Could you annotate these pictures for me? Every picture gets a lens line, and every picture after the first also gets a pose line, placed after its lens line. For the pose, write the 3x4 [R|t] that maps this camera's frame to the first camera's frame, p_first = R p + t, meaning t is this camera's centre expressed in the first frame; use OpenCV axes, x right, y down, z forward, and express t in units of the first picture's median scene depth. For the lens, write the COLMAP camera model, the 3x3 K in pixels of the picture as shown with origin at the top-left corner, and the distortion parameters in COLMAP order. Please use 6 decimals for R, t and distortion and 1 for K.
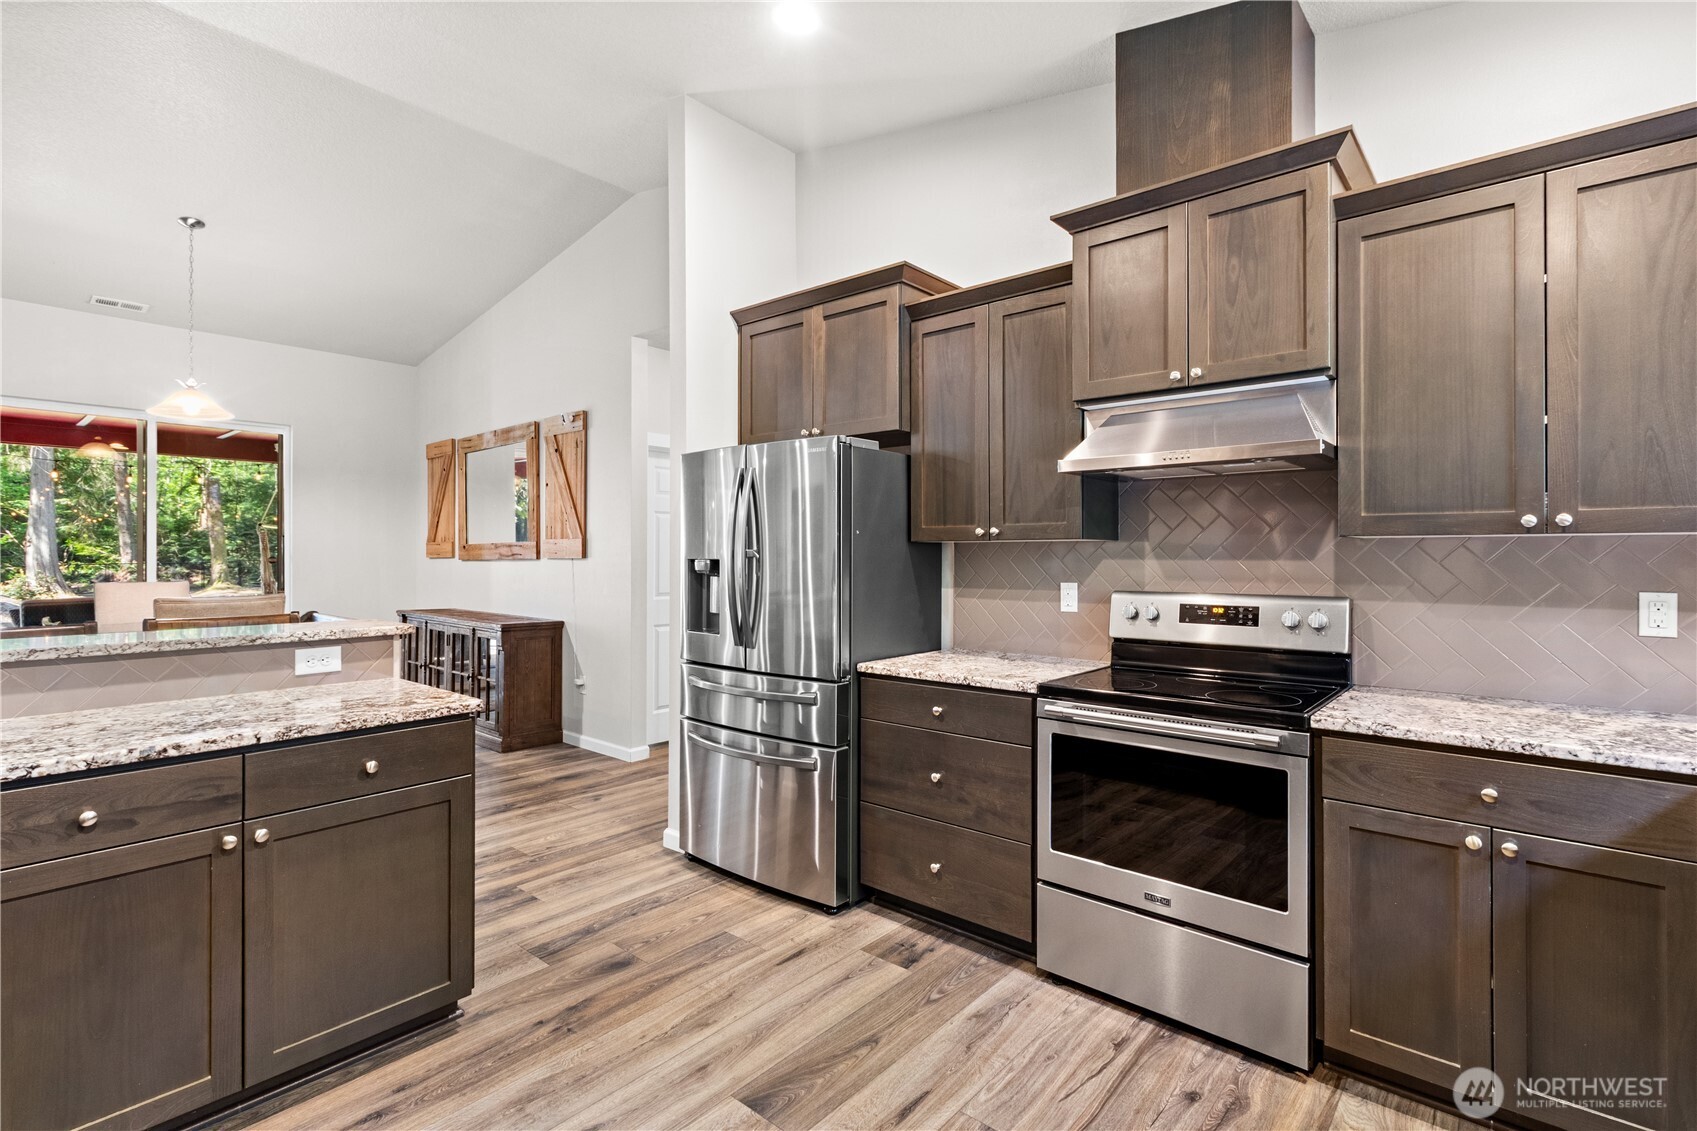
lens RADIAL K [[786.2, 0, 858.2], [0, 786.2, 562.5], [0, 0, 1]] dist [0.003300, -0.000297]
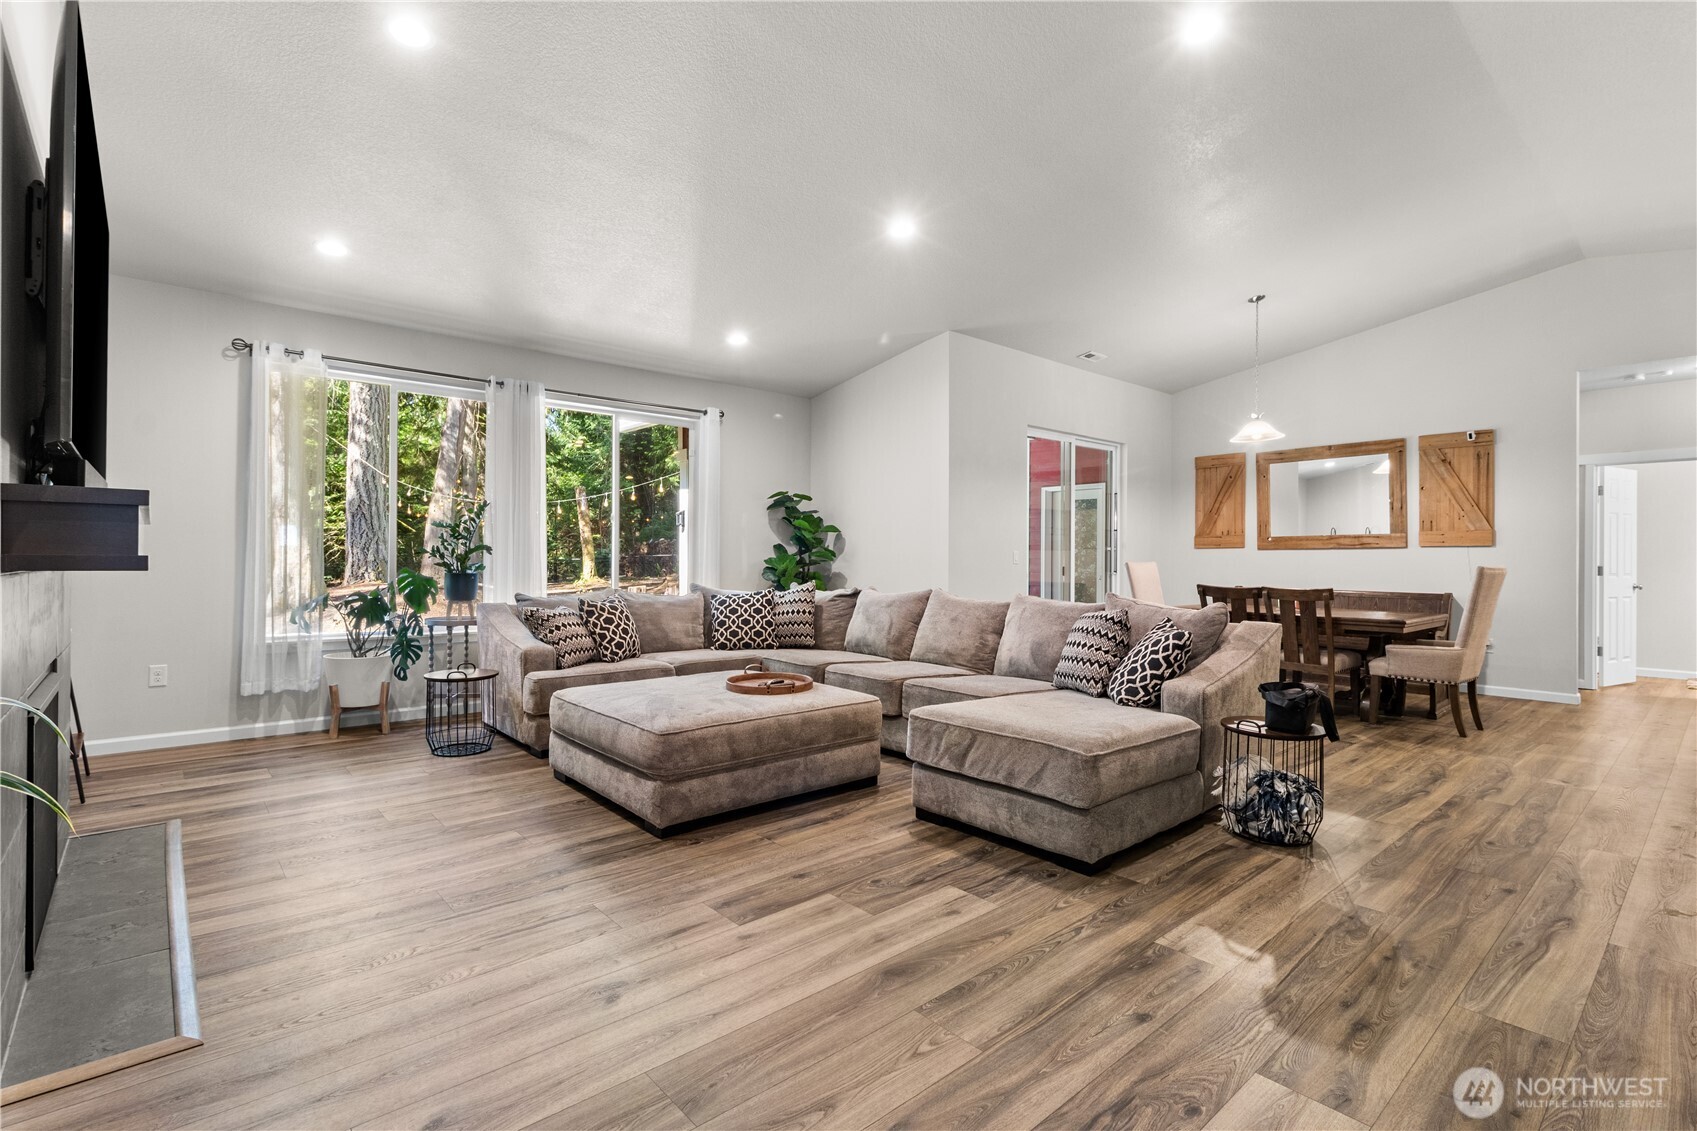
lens RADIAL K [[786.2, 0, 858.2], [0, 786.2, 562.5], [0, 0, 1]] dist [0.003300, -0.000297]
pose [[0.990740, 0.004667, -0.135695, -2.624877], [-0.005355, 0.999975, -0.004709, 0.073461], [0.135670, 0.005392, 0.990739, -0.873246]]
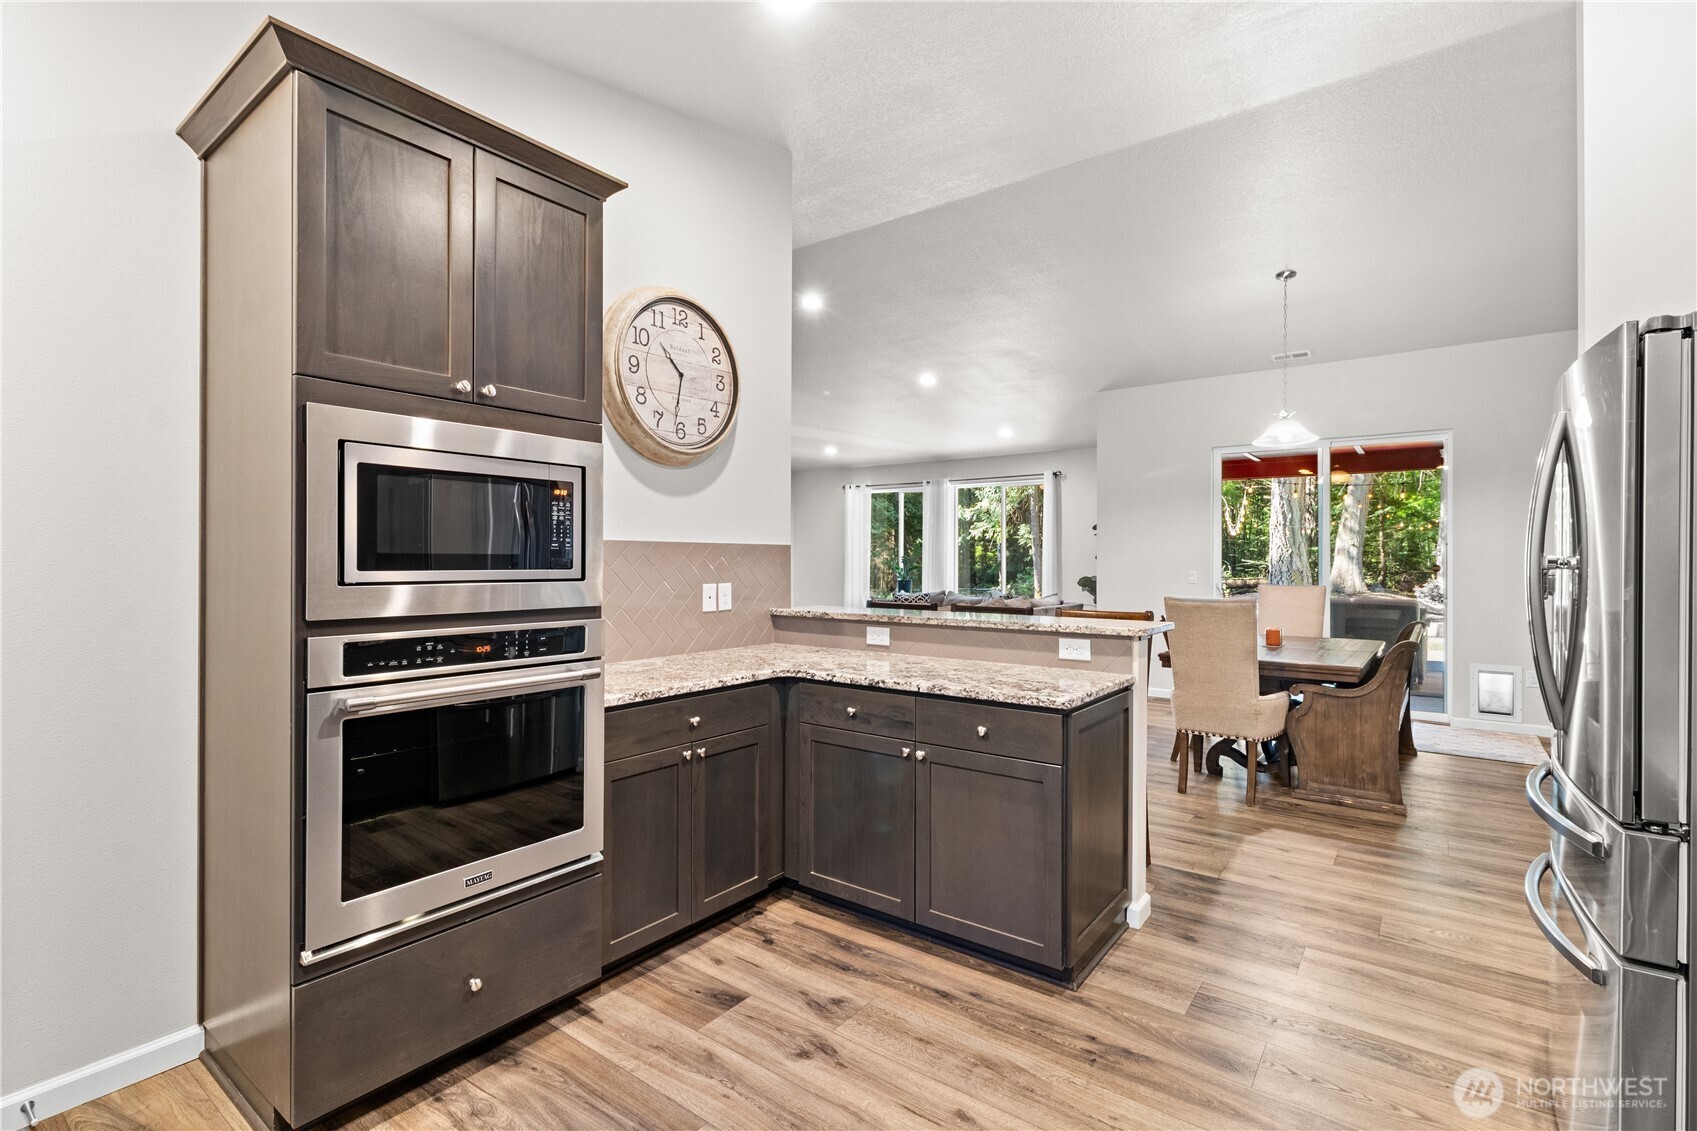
lens RADIAL K [[786.2, 0, 858.2], [0, 786.2, 562.5], [0, 0, 1]] dist [0.003300, -0.000297]
pose [[0.066591, 0.000902, -0.997780, 0.504523], [-0.010230, 0.999948, 0.000221, -0.007205], [0.997728, 0.010192, 0.066597, 0.574003]]
